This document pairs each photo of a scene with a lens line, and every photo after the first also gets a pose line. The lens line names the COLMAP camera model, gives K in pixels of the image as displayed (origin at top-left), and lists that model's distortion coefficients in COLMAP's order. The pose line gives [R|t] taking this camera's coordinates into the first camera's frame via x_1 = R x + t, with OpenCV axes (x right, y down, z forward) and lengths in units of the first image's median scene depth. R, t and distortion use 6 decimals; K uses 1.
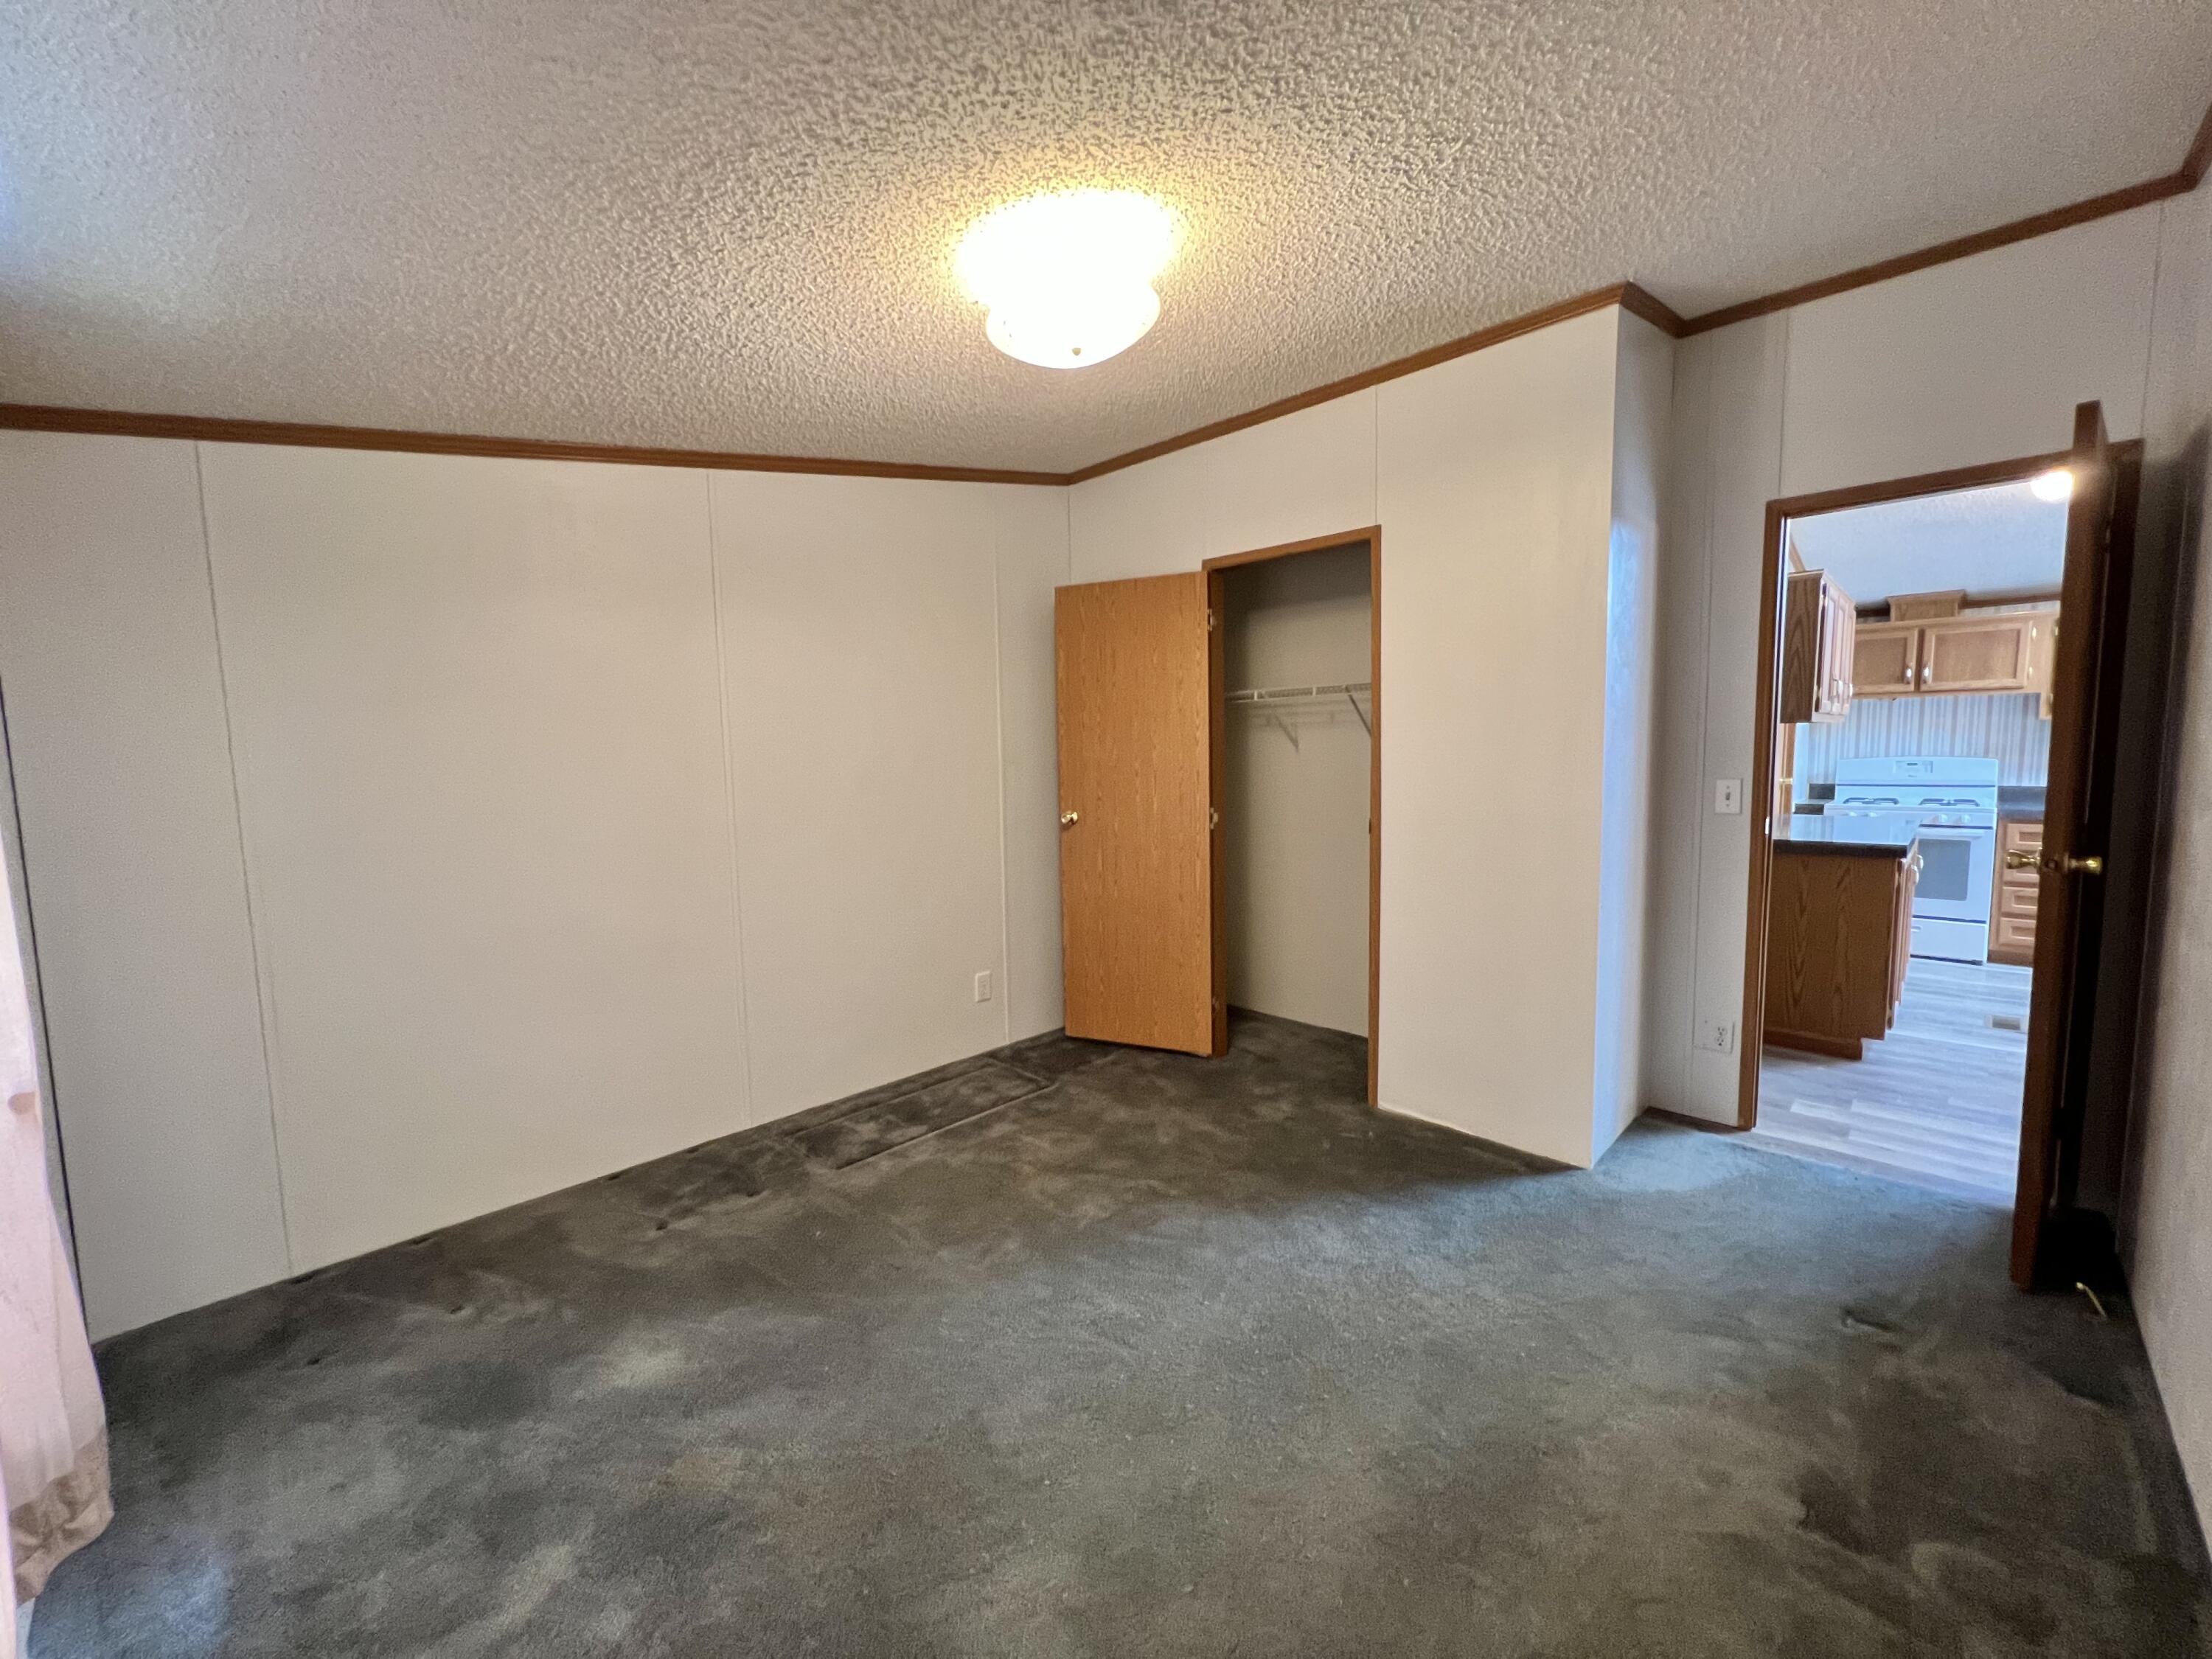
lens RADIAL K [[884.1, 0, 1120.3], [0, 884.1, 815.0], [0, 0, 1]] dist [-0.001507, 0.000693]
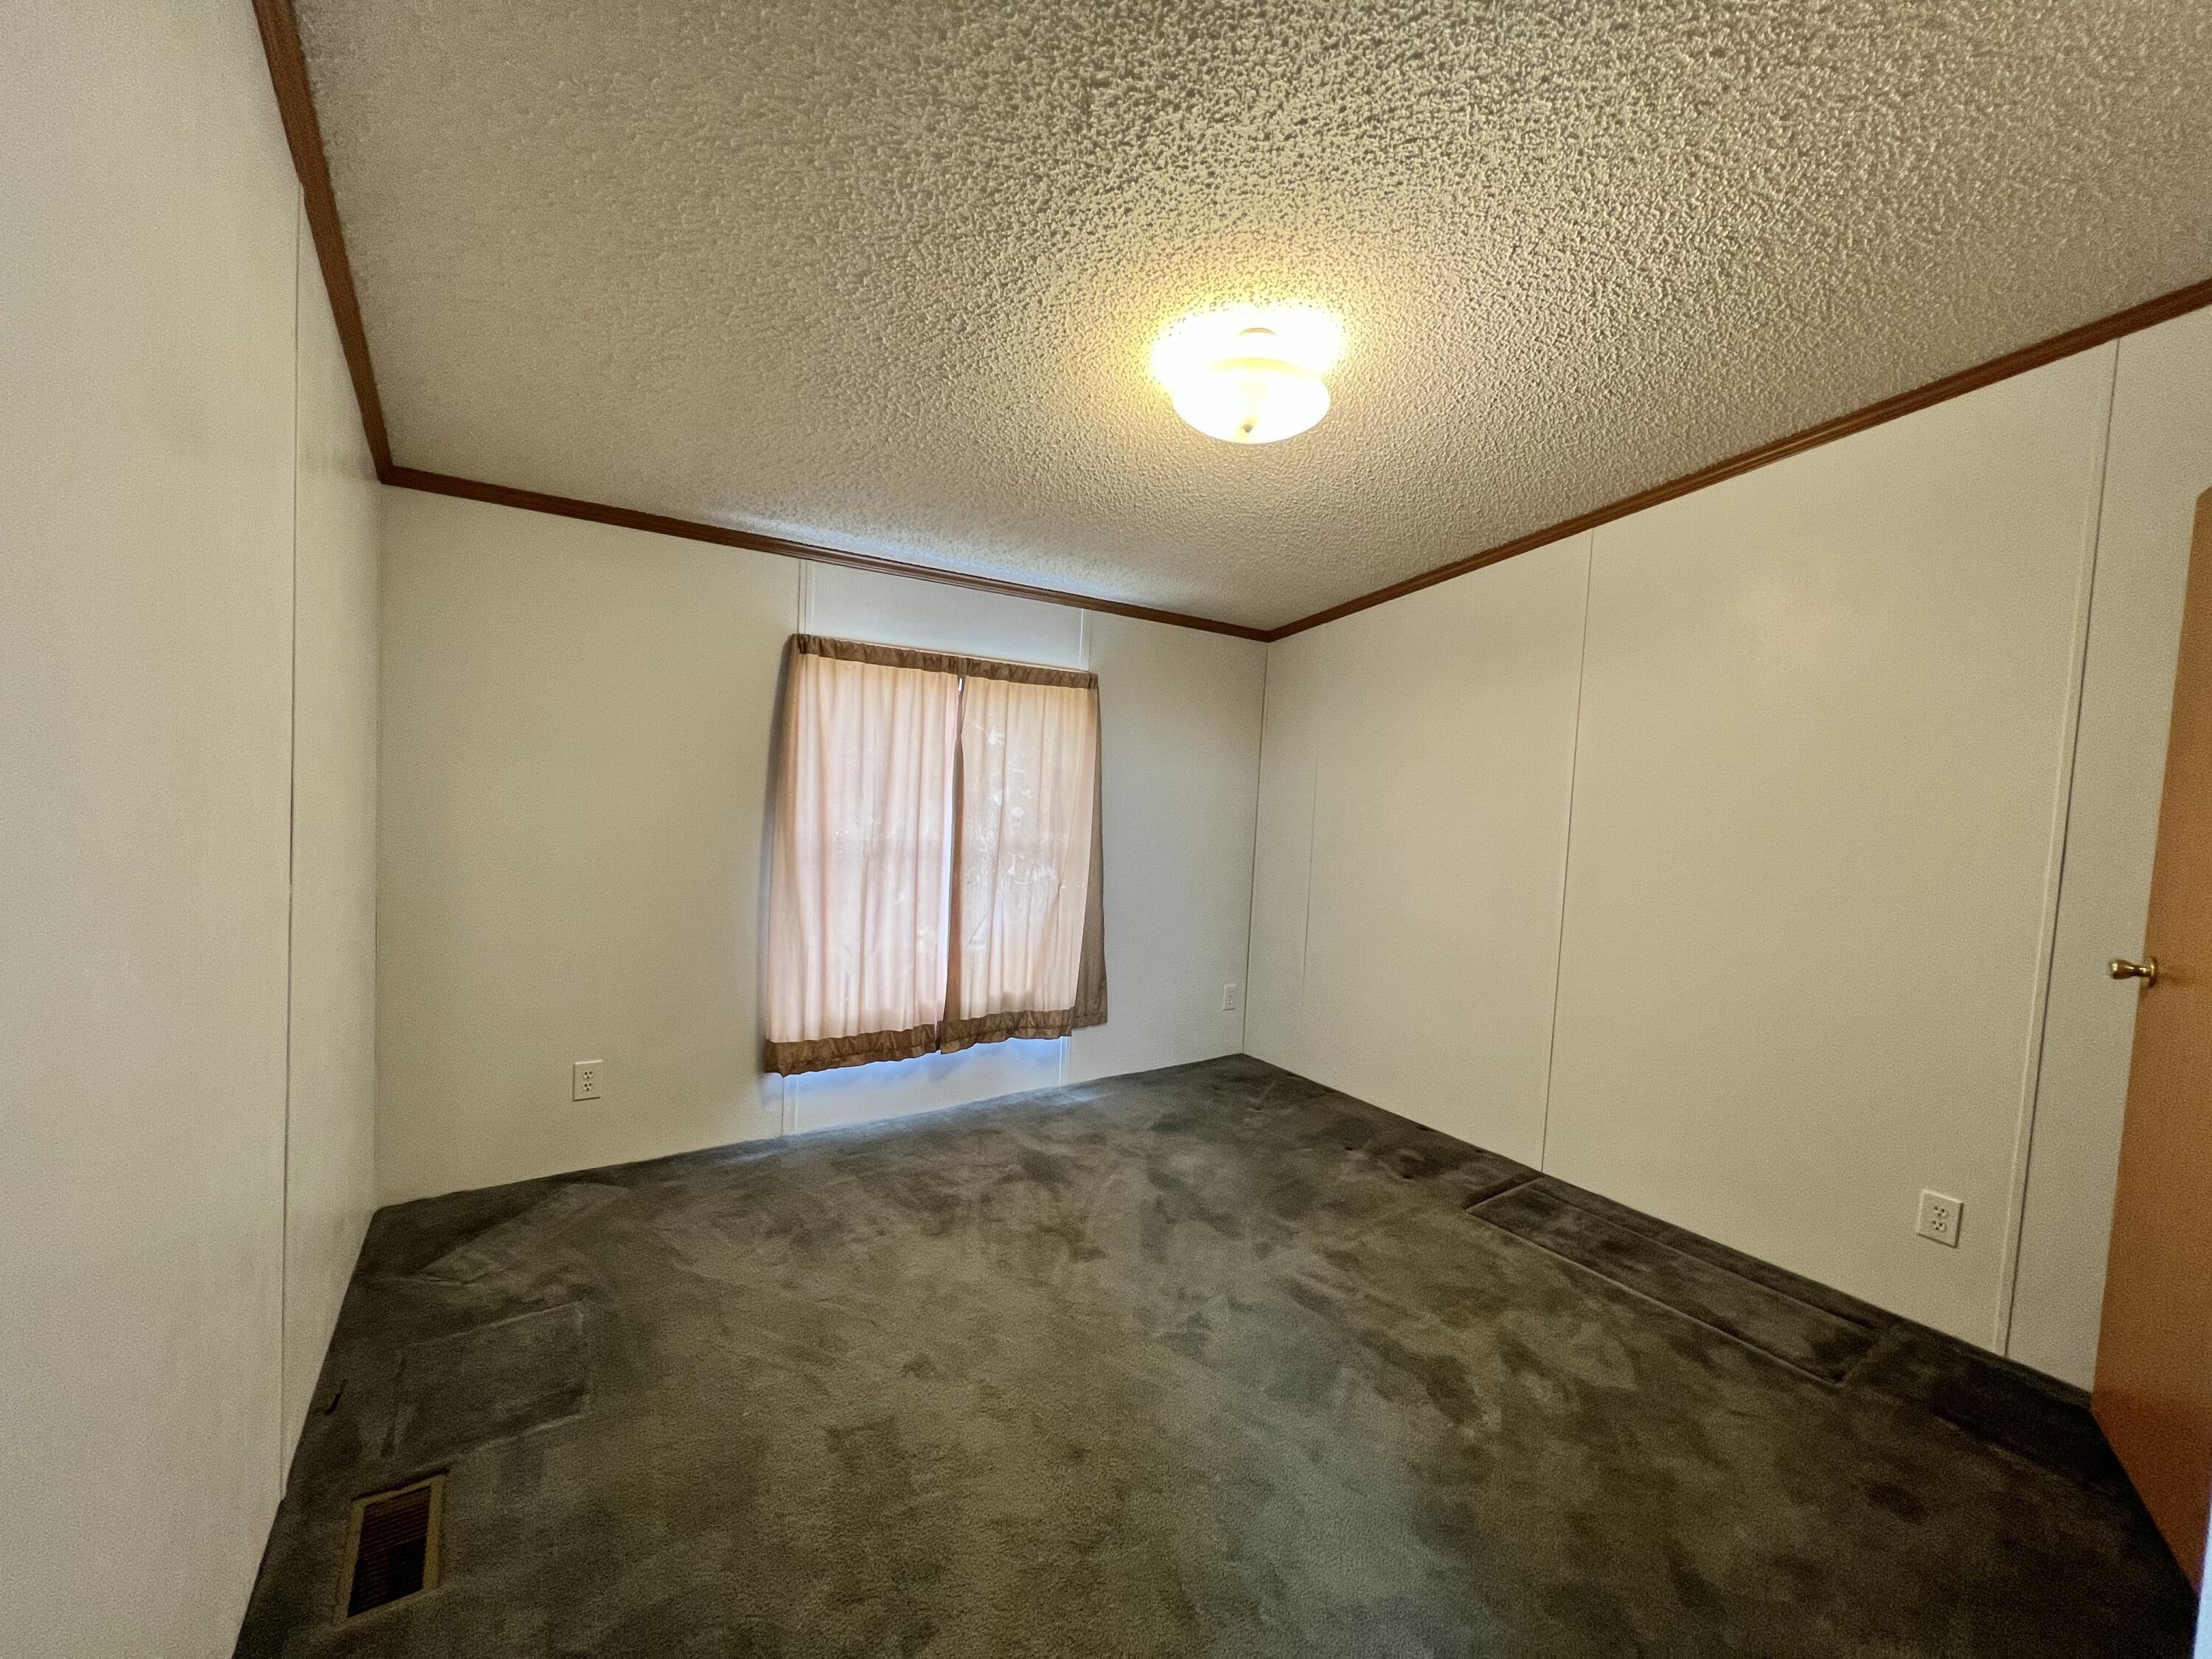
lens RADIAL K [[884.1, 0, 1098.2], [0, 884.1, 823.7], [0, 0, 1]] dist [-0.001507, 0.000693]
pose [[-0.210994, 0.050111, -0.976202, 0.723660], [-0.122980, 0.989389, 0.077368, -0.058399], [0.969720, 0.136378, -0.202593, 0.741476]]
